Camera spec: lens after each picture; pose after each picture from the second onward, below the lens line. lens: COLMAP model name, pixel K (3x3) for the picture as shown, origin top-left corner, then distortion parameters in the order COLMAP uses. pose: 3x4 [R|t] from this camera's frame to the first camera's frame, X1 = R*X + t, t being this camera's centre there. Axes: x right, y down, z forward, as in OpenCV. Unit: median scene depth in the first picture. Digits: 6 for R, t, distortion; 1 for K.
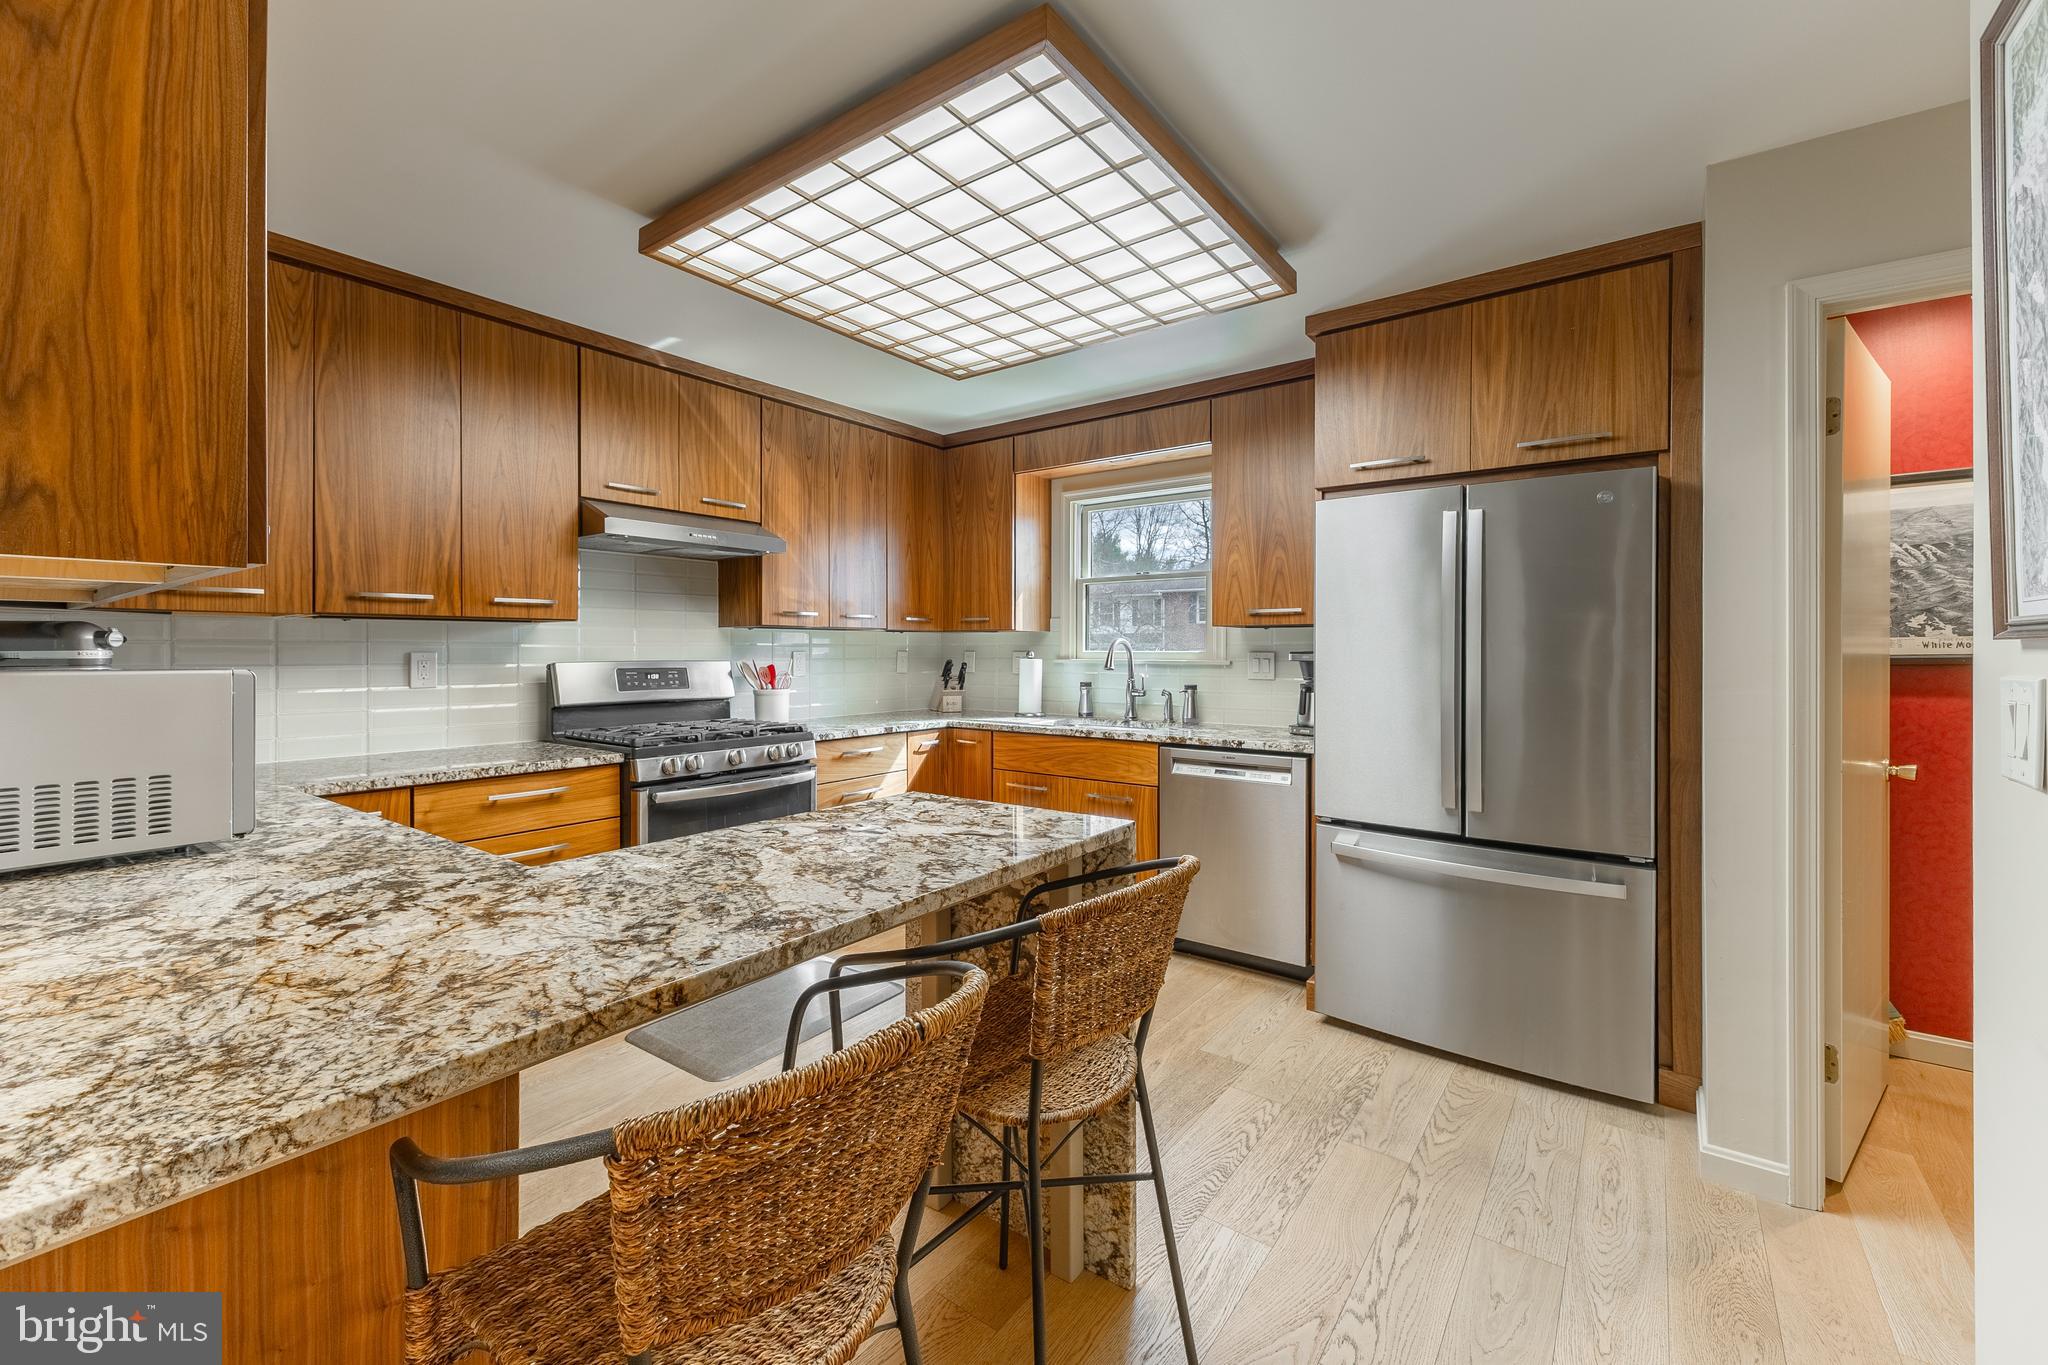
lens RADIAL K [[820.4, 0, 1037.1], [0, 820.4, 656.2], [0, 0, 1]] dist [0.011928, 0.000175]
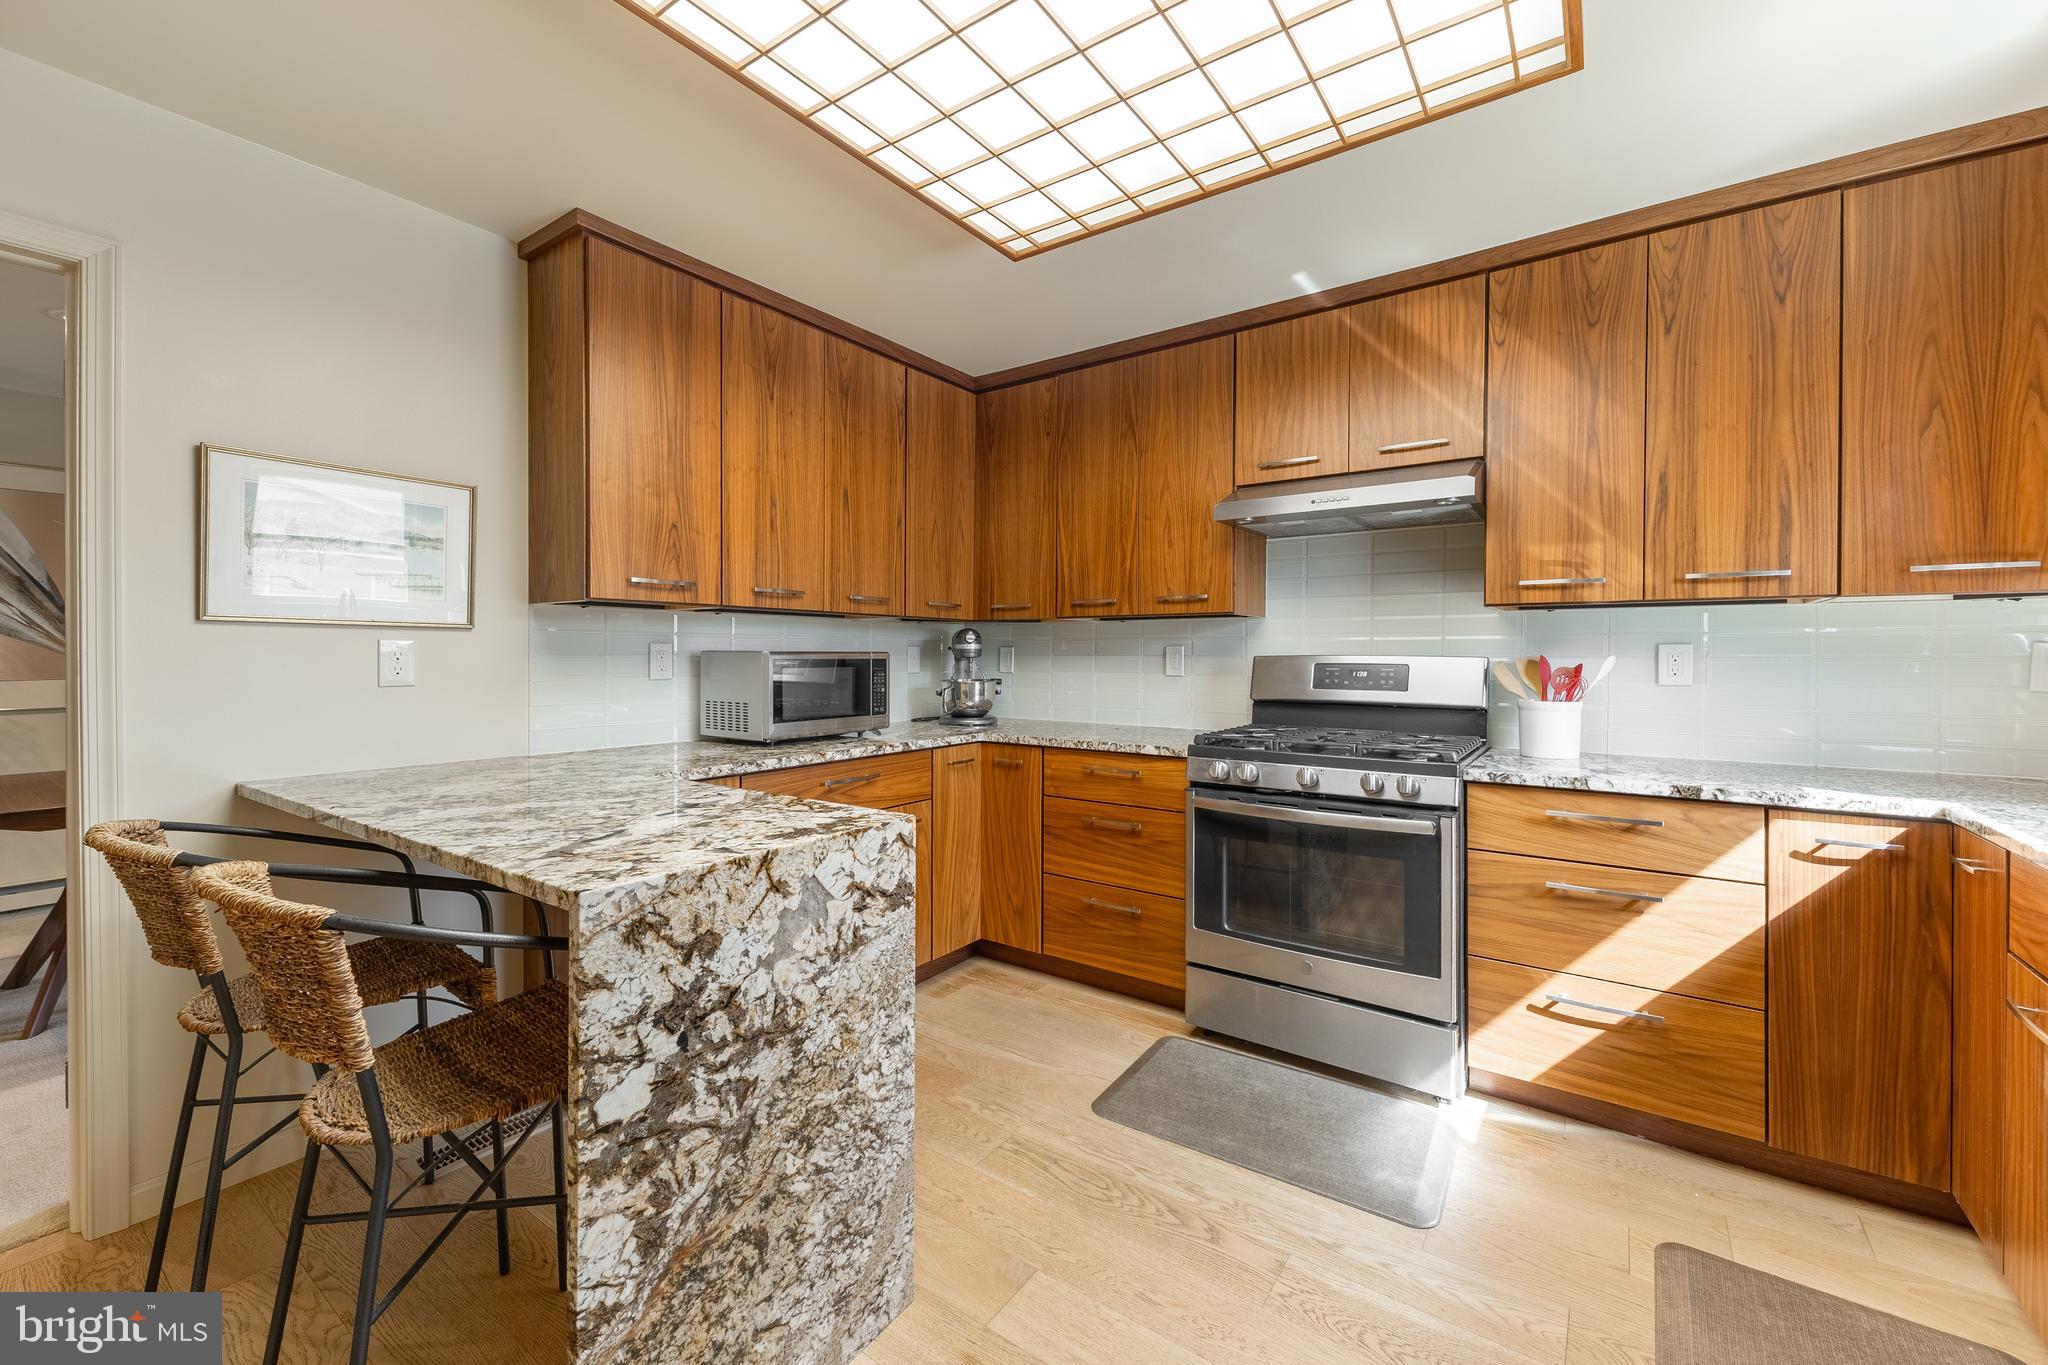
lens RADIAL K [[820.4, 0, 1037.1], [0, 820.4, 656.2], [0, 0, 1]] dist [0.011928, 0.000175]
pose [[0.018014, 0.003897, -0.999830, 0.432660], [-0.006885, 0.999969, 0.003773, 0.006586], [0.999814, 0.006816, 0.018040, 0.771382]]
